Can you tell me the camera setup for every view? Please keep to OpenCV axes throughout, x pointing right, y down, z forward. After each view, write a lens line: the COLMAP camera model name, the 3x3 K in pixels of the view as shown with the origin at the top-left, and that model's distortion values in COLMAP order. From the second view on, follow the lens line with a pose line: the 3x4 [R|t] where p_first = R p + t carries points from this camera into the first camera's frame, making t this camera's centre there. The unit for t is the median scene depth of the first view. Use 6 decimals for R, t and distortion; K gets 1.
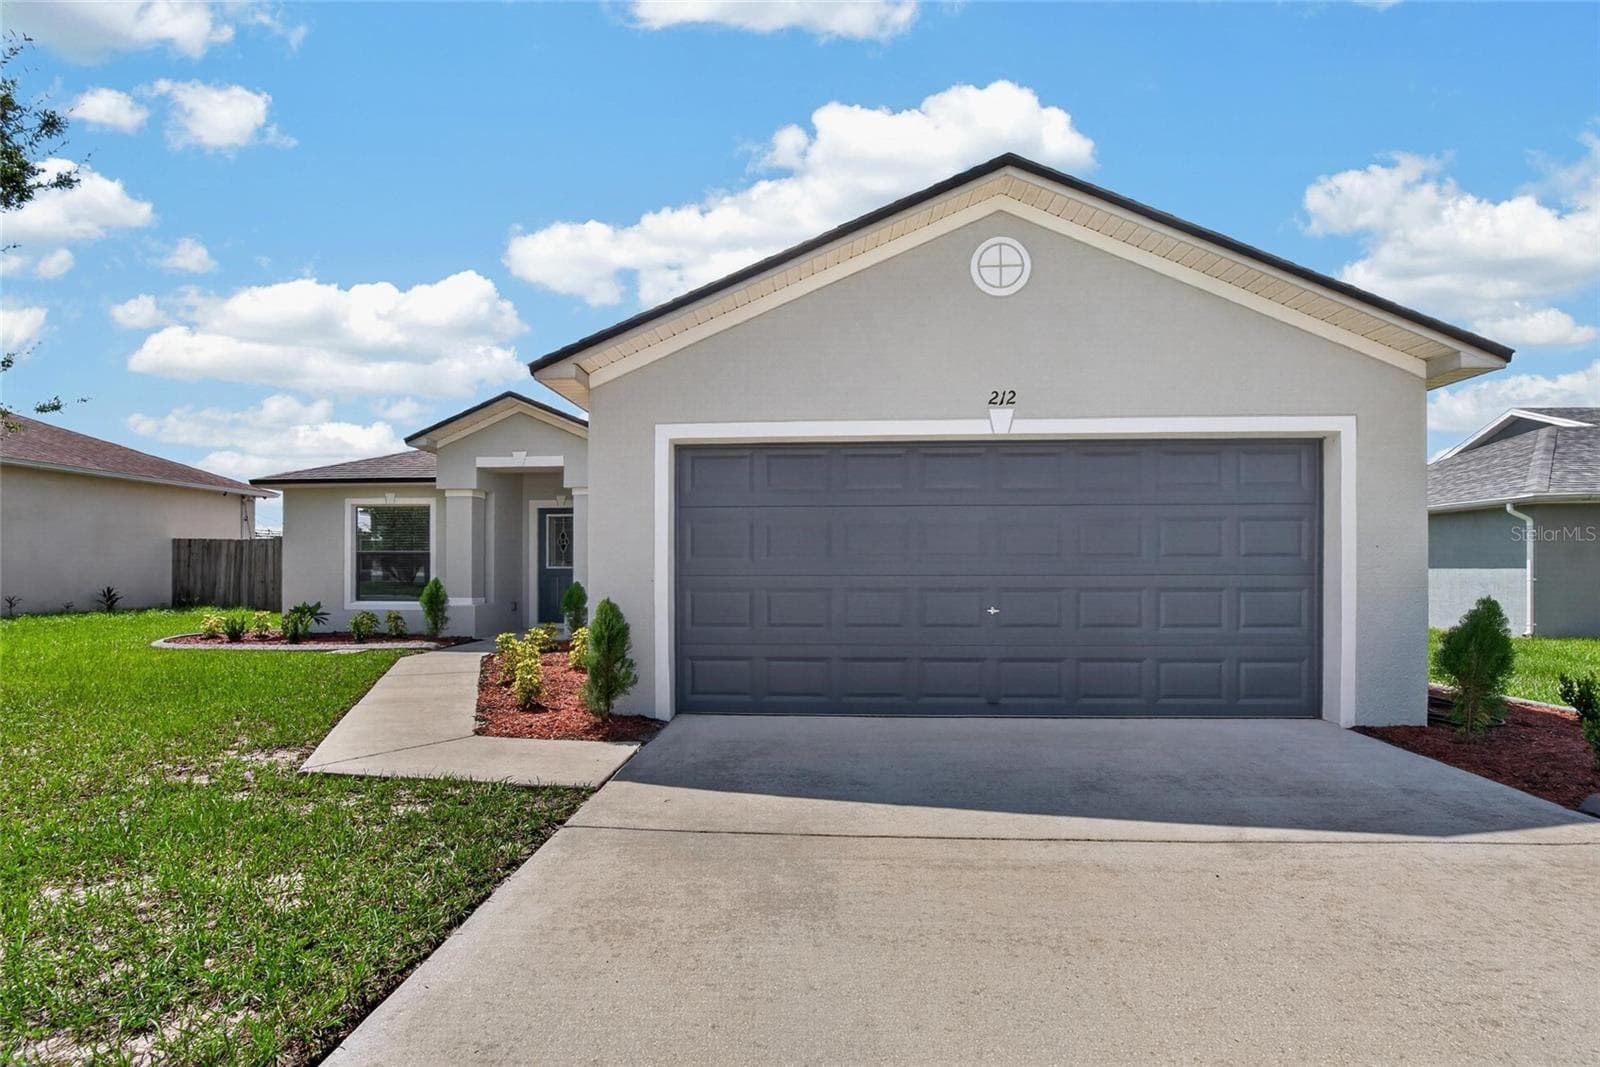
lens RADIAL K [[702.3, 0, 793.2], [0, 702.3, 548.5], [0, 0, 1]] dist [-0.022450, -0.000474]
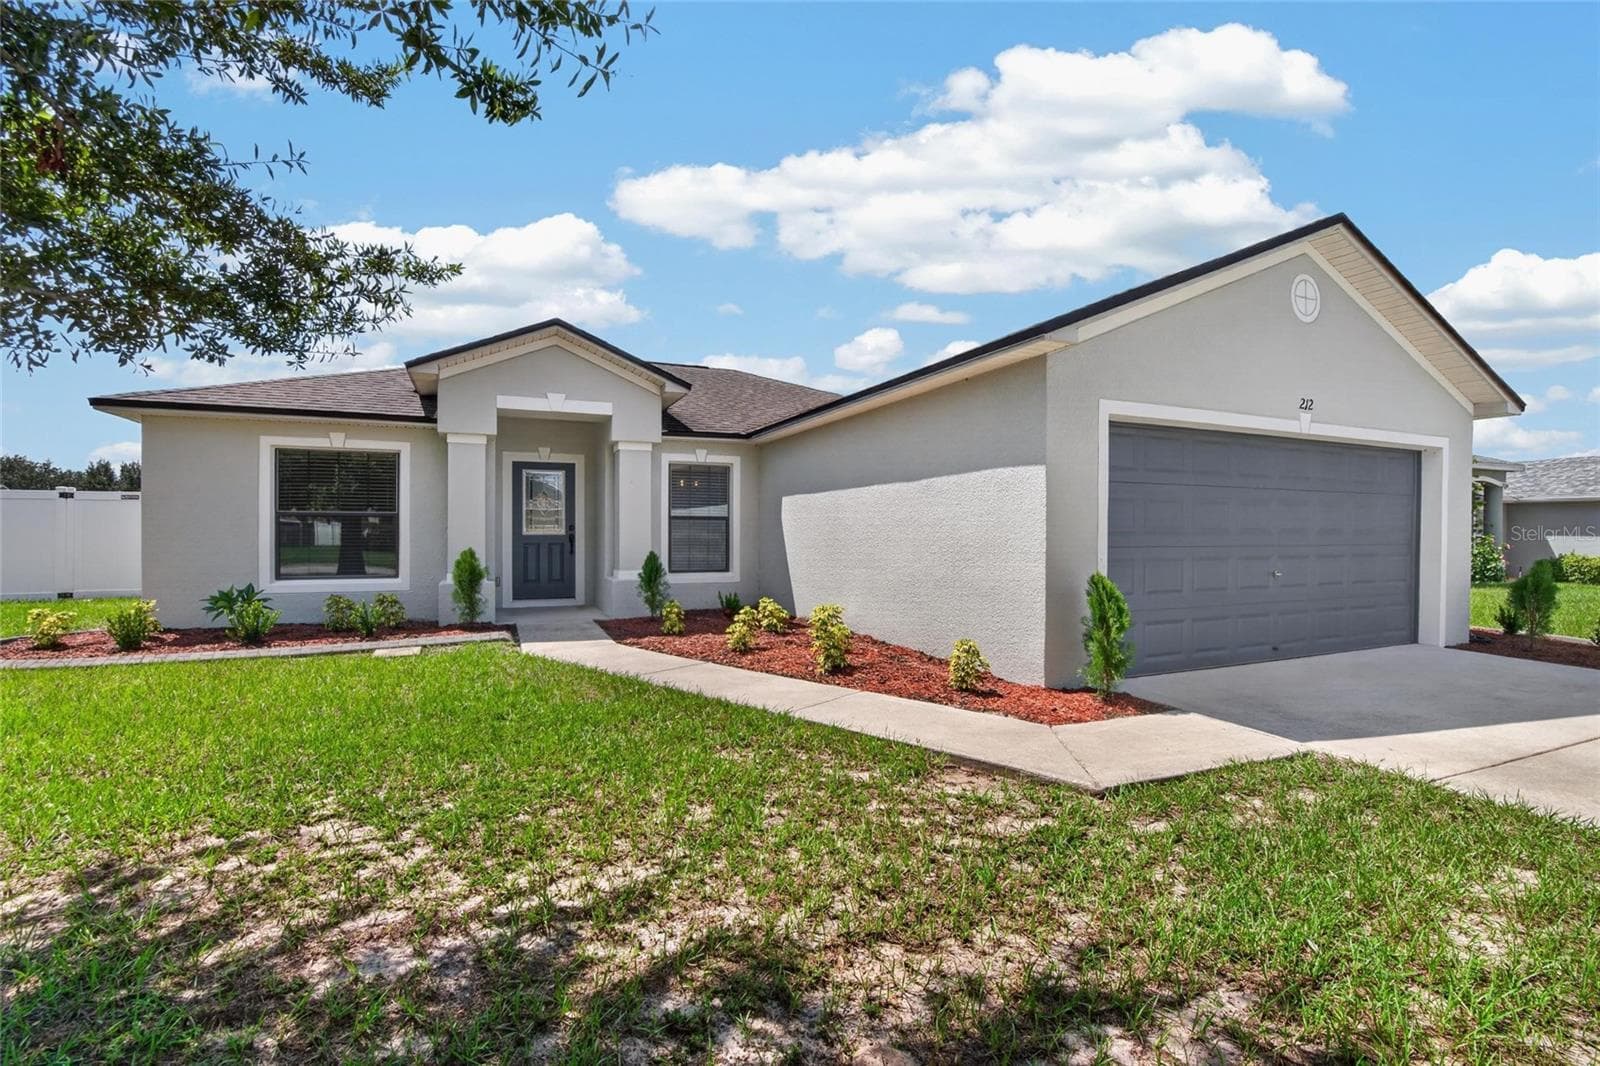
lens RADIAL K [[738.6, 0, 792.8], [0, 738.6, 537.6], [0, 0, 1]] dist [-0.008298, 0.000916]
pose [[0.894238, 0.004599, 0.447569, -0.497205], [-0.016928, 0.999579, 0.023552, 0.004514], [-0.447272, -0.028638, 0.893939, 0.097786]]
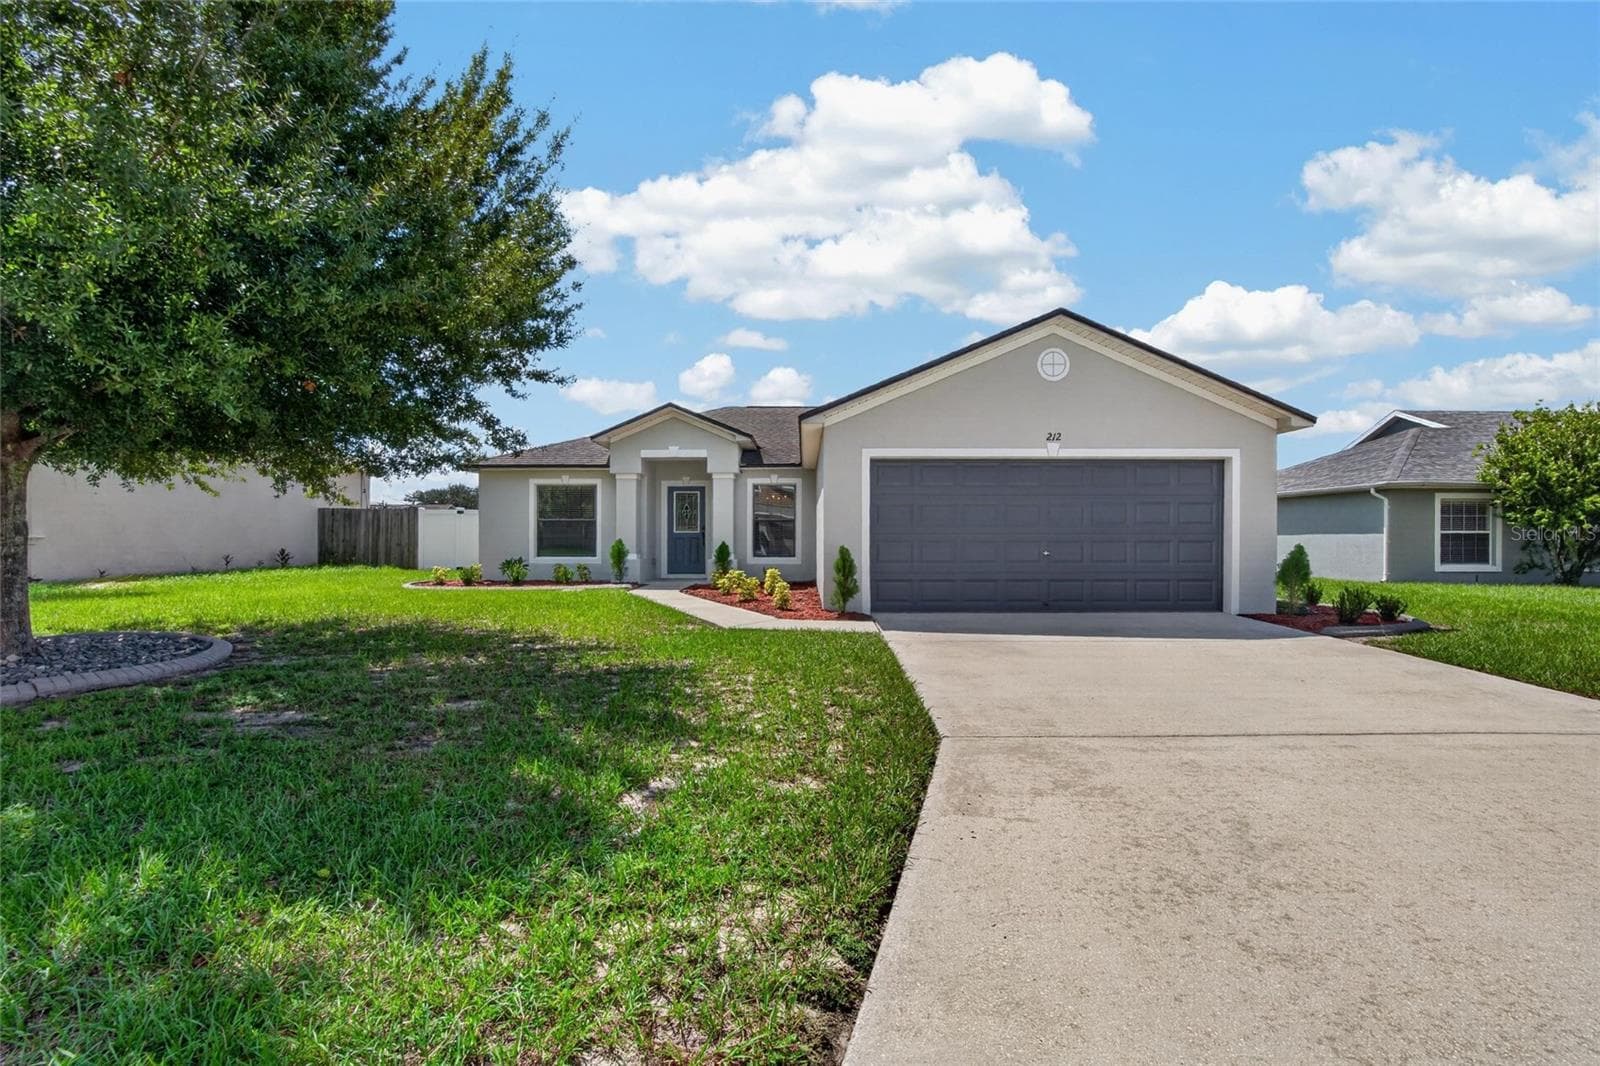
lens RADIAL K [[749.5, 0, 788.5], [0, 749.5, 541.1], [0, 0, 1]] dist [-0.008970, -0.000325]
pose [[0.999433, 0.007194, 0.032879, -0.204590], [-0.007966, 0.999695, 0.023388, 0.008834], [-0.032701, -0.023637, 0.999186, -0.425709]]
